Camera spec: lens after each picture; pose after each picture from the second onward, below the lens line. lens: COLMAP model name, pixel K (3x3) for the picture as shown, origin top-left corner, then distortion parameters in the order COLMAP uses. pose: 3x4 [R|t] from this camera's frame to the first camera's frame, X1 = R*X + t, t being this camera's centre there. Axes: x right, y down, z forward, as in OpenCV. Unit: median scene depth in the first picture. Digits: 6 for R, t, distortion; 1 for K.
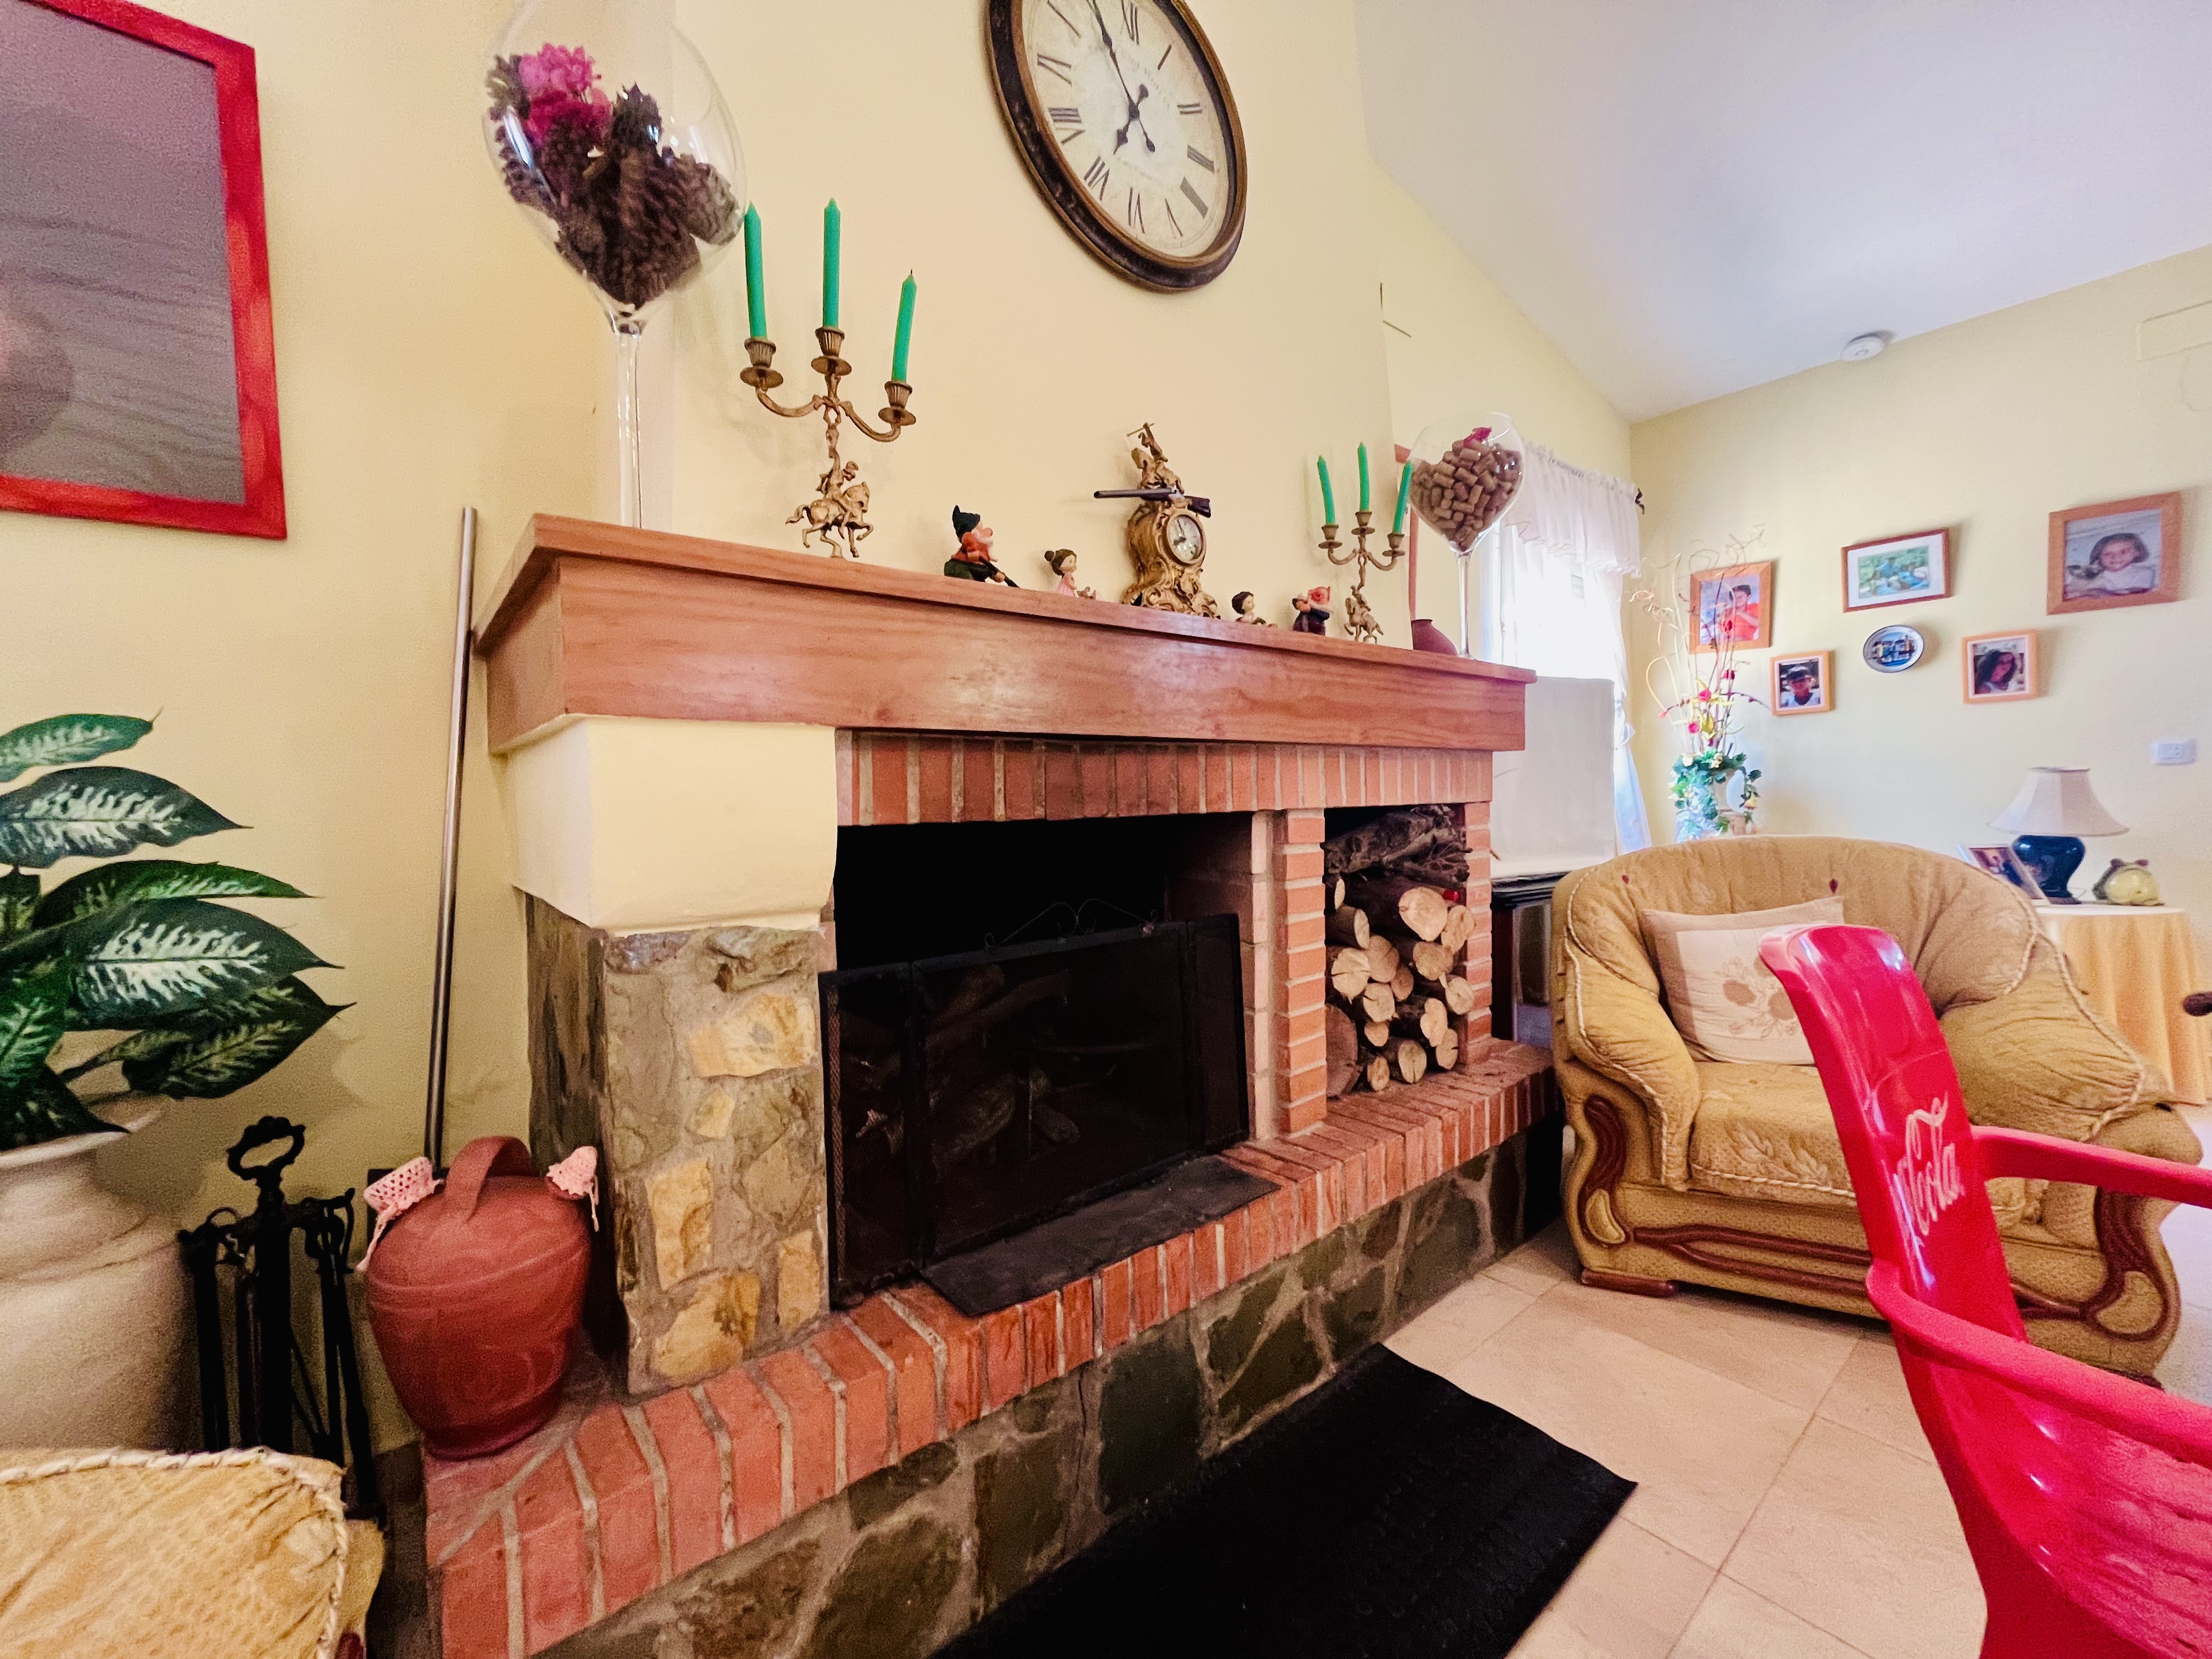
lens RADIAL K [[894.7, 0, 1113.0], [0, 894.7, 826.0], [0, 0, 1]] dist [-0.002649, 0.000047]
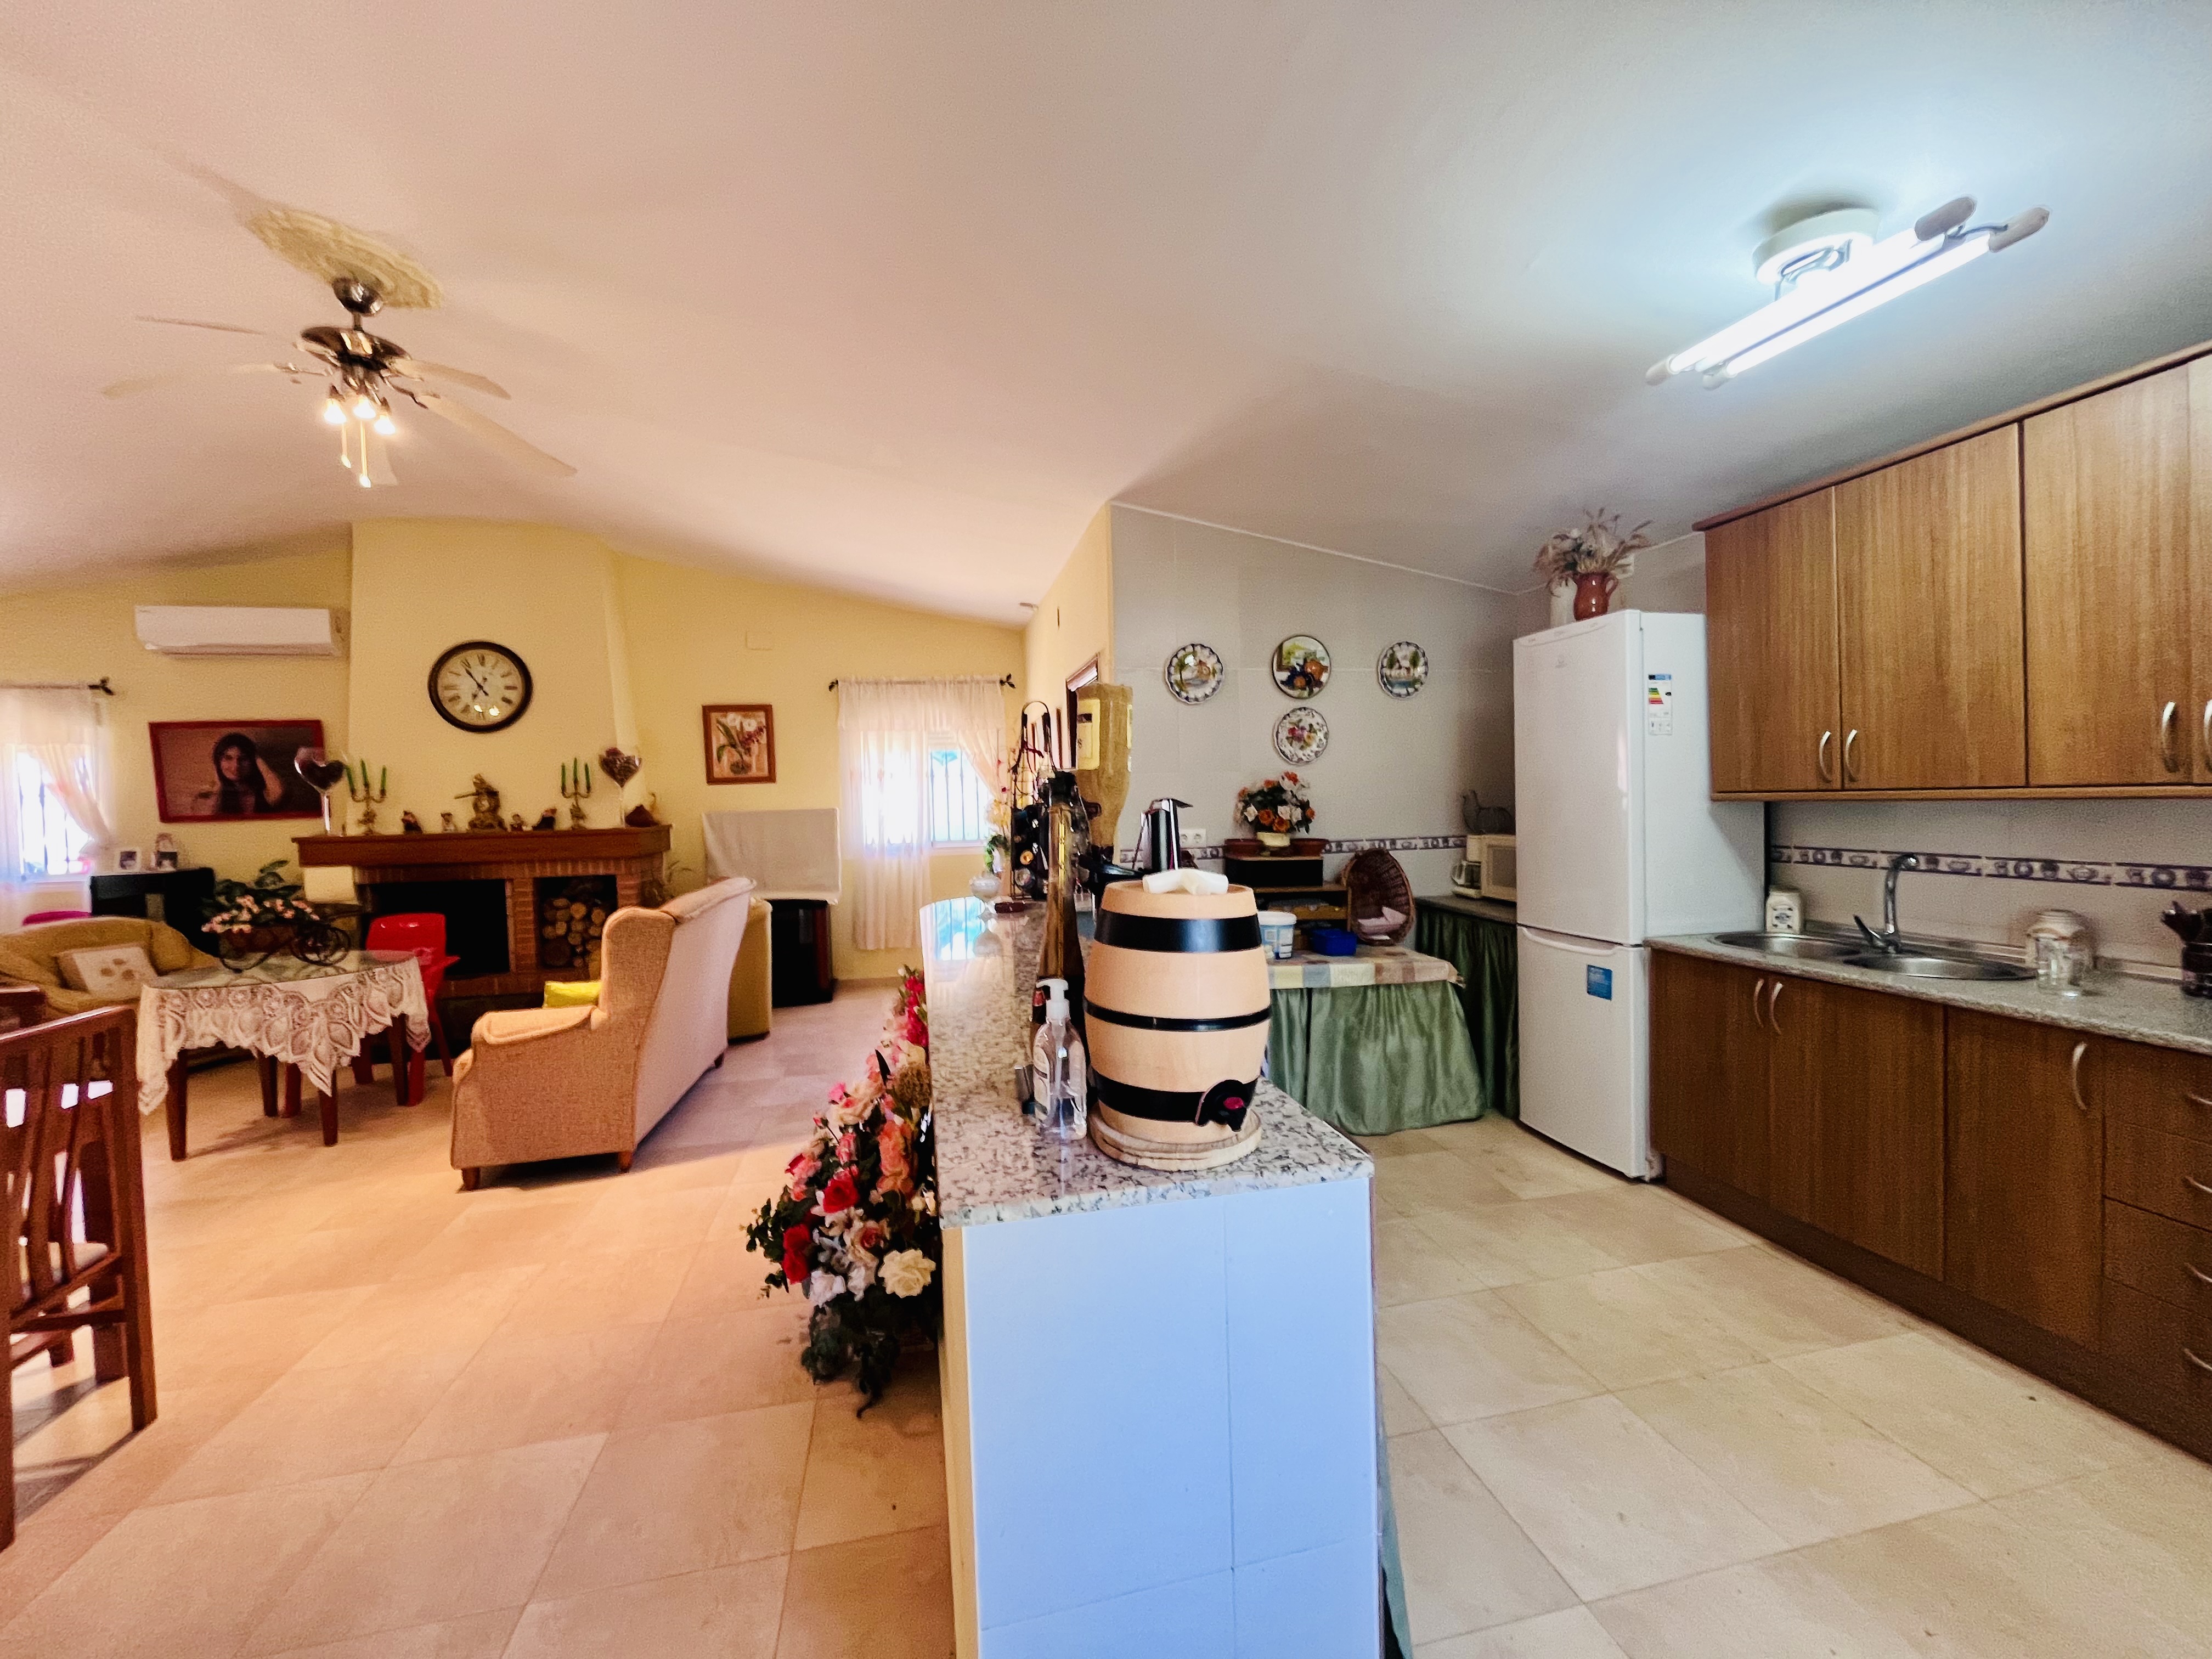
lens RADIAL K [[894.7, 0, 1111.9], [0, 894.7, 824.6], [0, 0, 1]] dist [-0.002649, 0.000047]
pose [[0.892866, 0.013927, -0.450107, 4.971743], [-0.009118, 0.999876, 0.012851, -0.379313], [0.450230, -0.007370, 0.892882, -1.381851]]
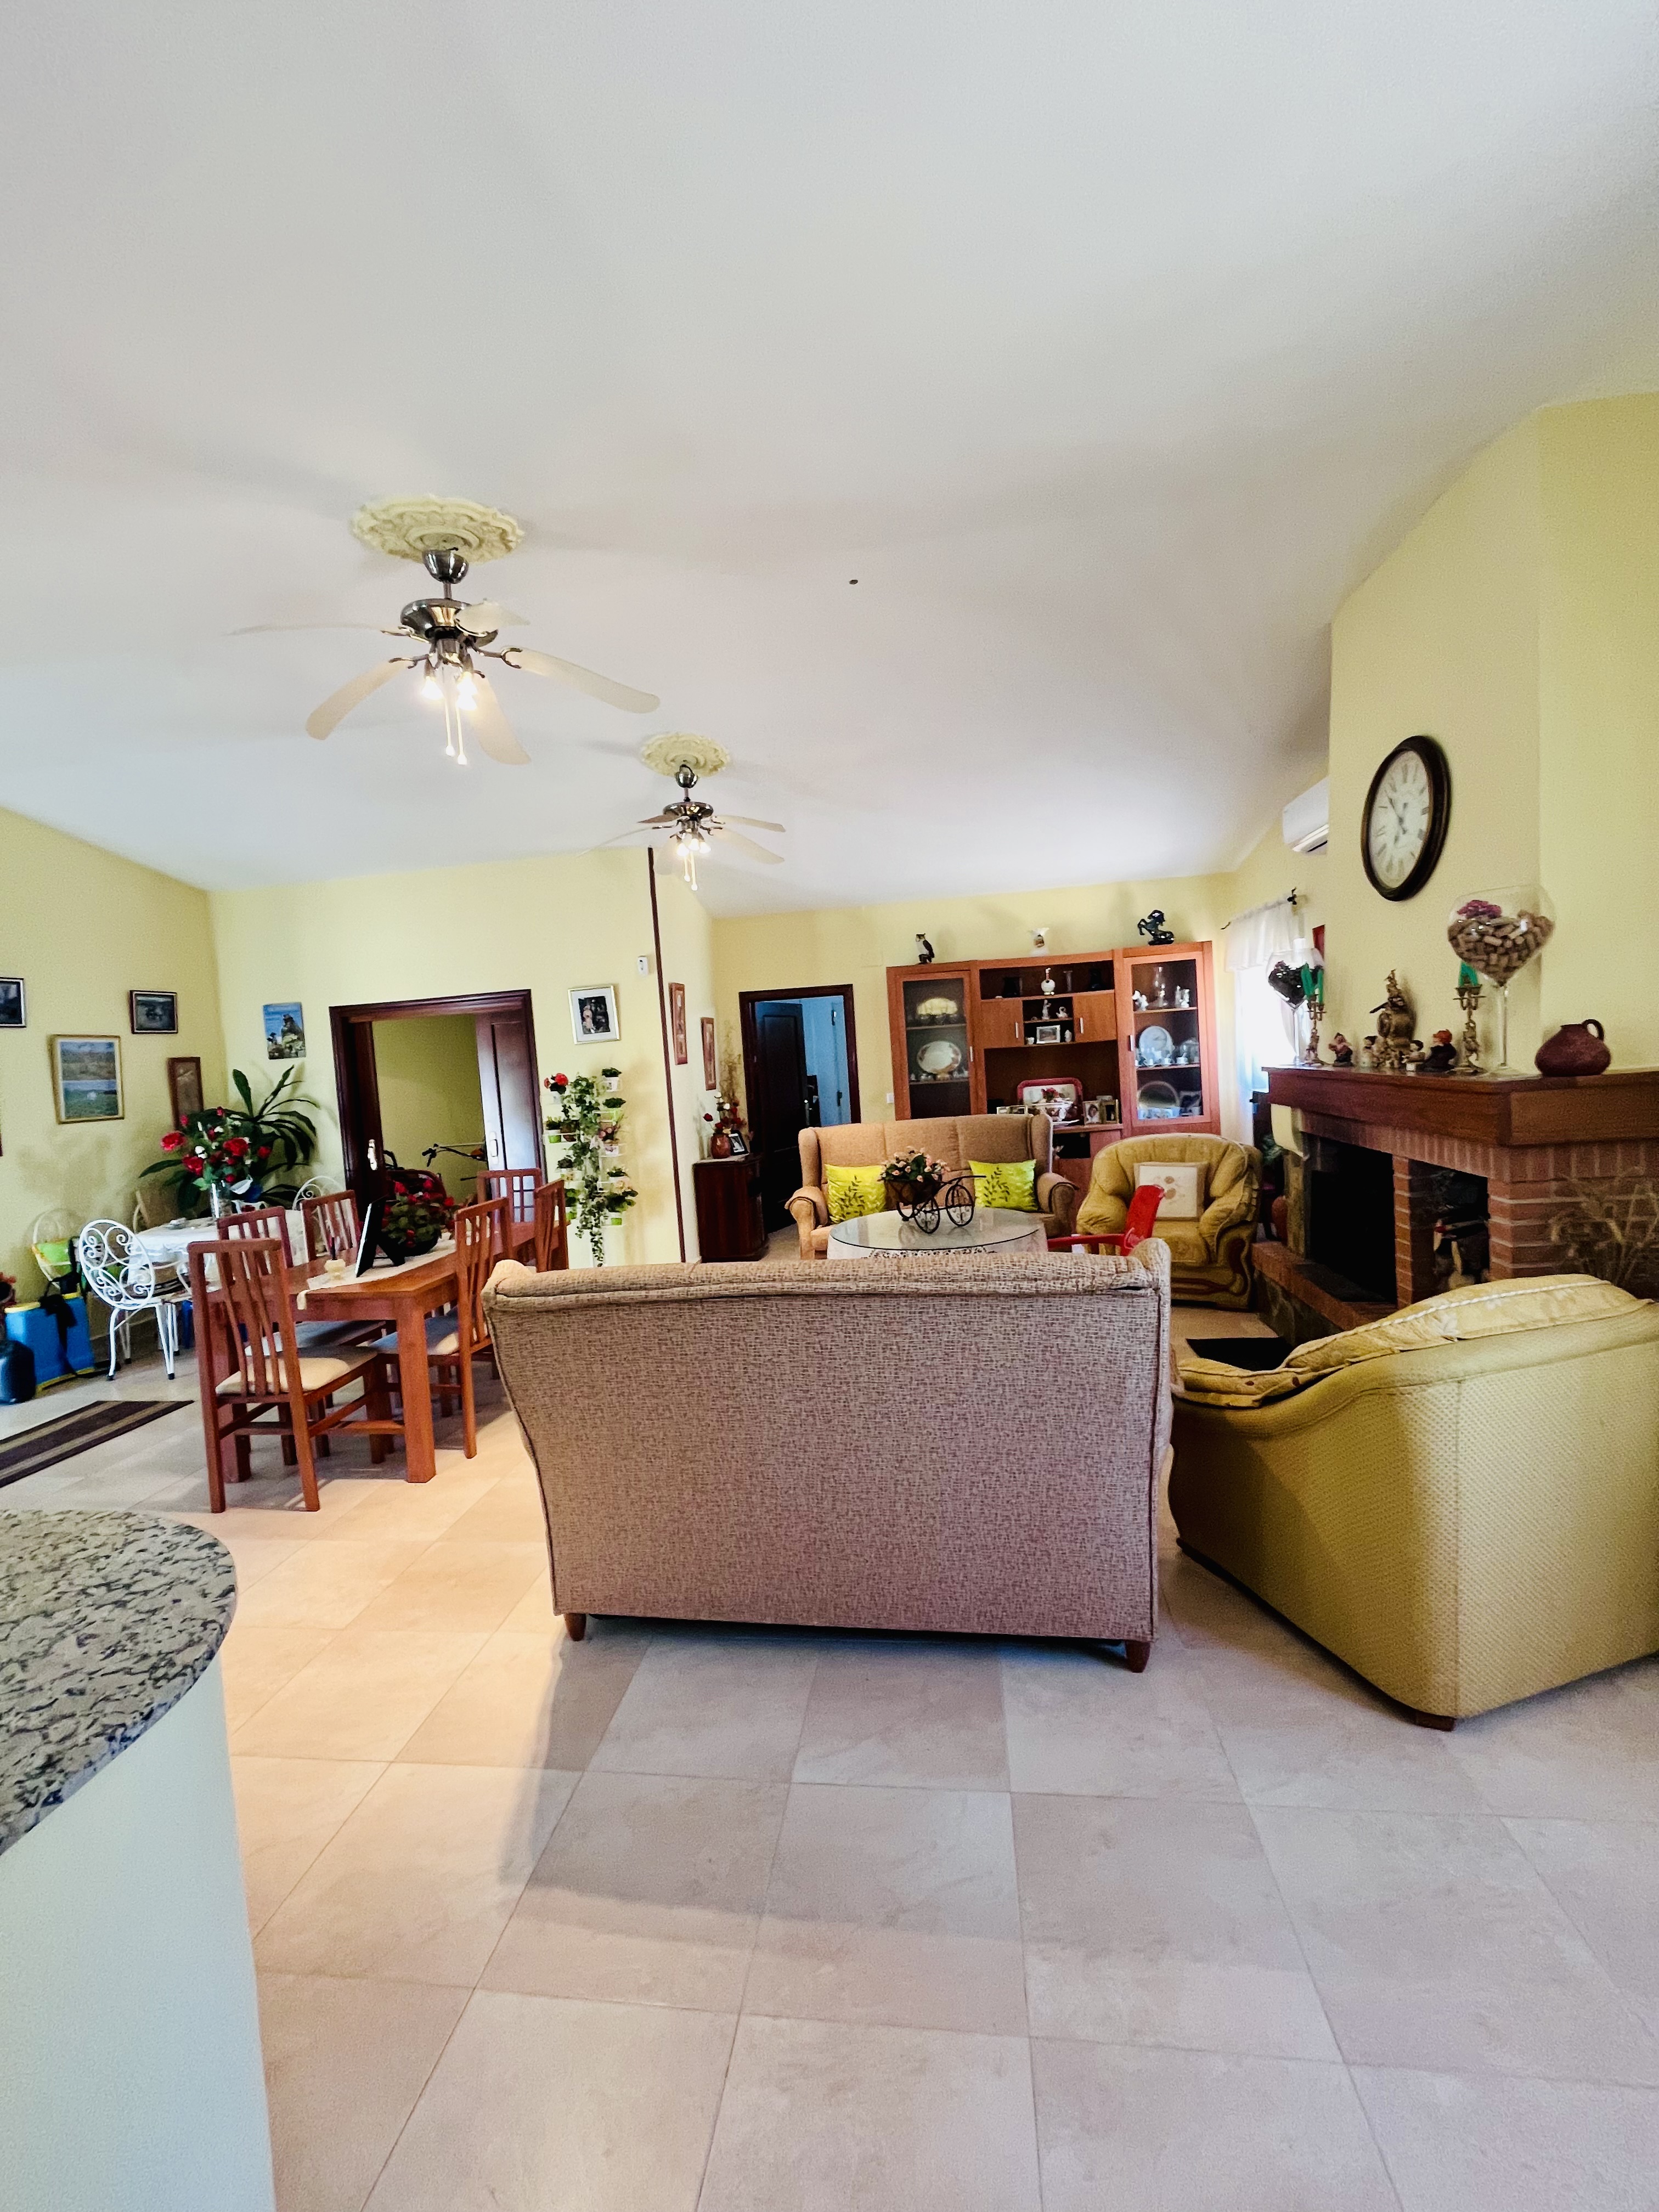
lens RADIAL K [[894.7, 0, 834.7], [0, 894.7, 1110.0], [0, 0, 1]] dist [-0.002649, 0.000047]
pose [[-0.725782, 0.114537, -0.678323, 3.175878], [0.062902, 0.992961, 0.100362, -0.511824], [0.685043, 0.030174, -0.727878, 2.061388]]
